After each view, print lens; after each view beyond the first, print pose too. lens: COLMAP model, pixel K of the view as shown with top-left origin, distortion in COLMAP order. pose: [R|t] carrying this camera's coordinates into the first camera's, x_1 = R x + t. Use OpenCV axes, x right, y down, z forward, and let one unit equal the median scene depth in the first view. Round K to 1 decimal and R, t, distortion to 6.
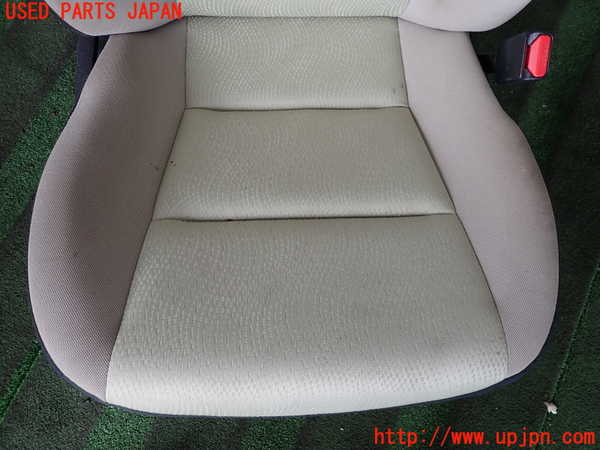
lens RADIAL K [[446.6, 0, 300.0], [0, 446.6, 225.0], [0, 0, 1]] dist [0.006835, -0.000992]
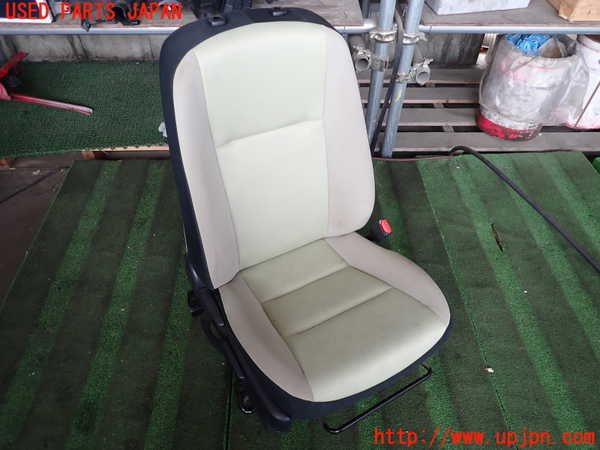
lens RADIAL K [[446.6, 0, 300.0], [0, 446.6, 225.0], [0, 0, 1]] dist [0.006835, -0.000992]
pose [[0.882741, -0.335168, 0.329288, -0.706984], [0.459116, 0.764308, -0.452820, 0.523922], [-0.099907, 0.550904, 0.828567, -1.035348]]
